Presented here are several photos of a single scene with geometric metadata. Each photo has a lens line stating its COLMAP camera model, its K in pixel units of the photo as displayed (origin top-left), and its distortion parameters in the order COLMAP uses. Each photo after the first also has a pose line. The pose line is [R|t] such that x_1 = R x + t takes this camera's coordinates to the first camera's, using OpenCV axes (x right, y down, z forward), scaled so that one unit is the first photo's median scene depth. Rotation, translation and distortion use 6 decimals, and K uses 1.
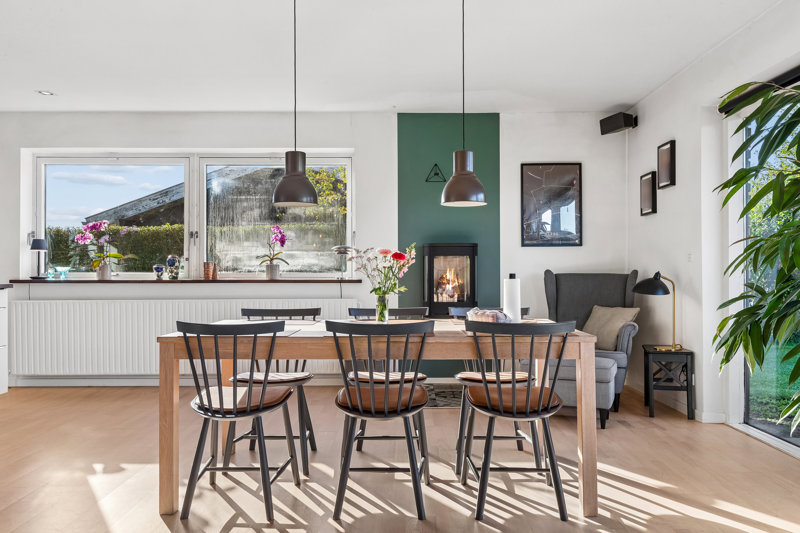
lens RADIAL K [[611.8, 0, 400.0], [0, 611.8, 266.5], [0, 0, 1]] dist [0.003129, 0.000491]
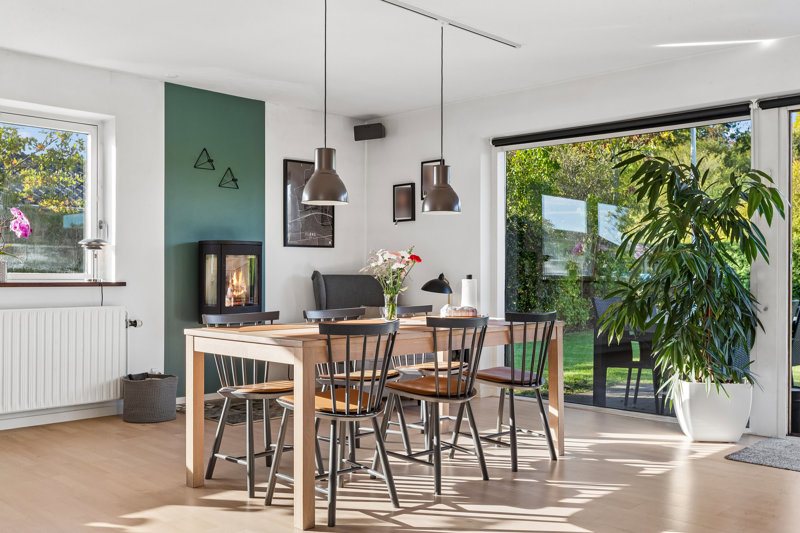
lens RADIAL K [[784.9, 0, 400.0], [0, 784.9, 266.5], [0, 0, 1]] dist [-0.003816, 0.013436]
pose [[0.694875, 0.010847, 0.719049, -0.551756], [-0.010305, 0.999934, -0.005125, 0.002767], [-0.719057, -0.003848, 0.694940, 0.027183]]
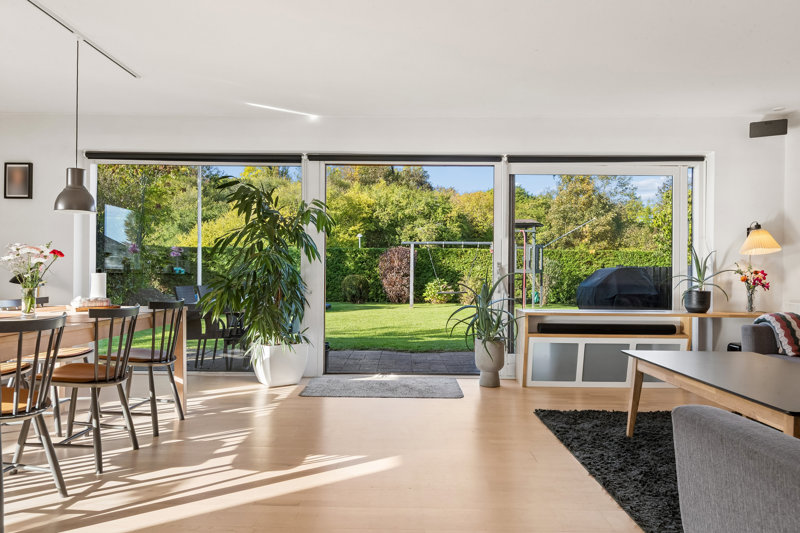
lens RADIAL K [[533.4, 0, 400.0], [0, 533.4, 266.5], [0, 0, 1]] dist [0.004930, 0.001316]
pose [[0.002088, 0.010313, 0.999945, -0.539333], [-0.017487, 0.999794, -0.010275, 0.003886], [-0.999845, -0.017464, 0.002268, 0.192506]]
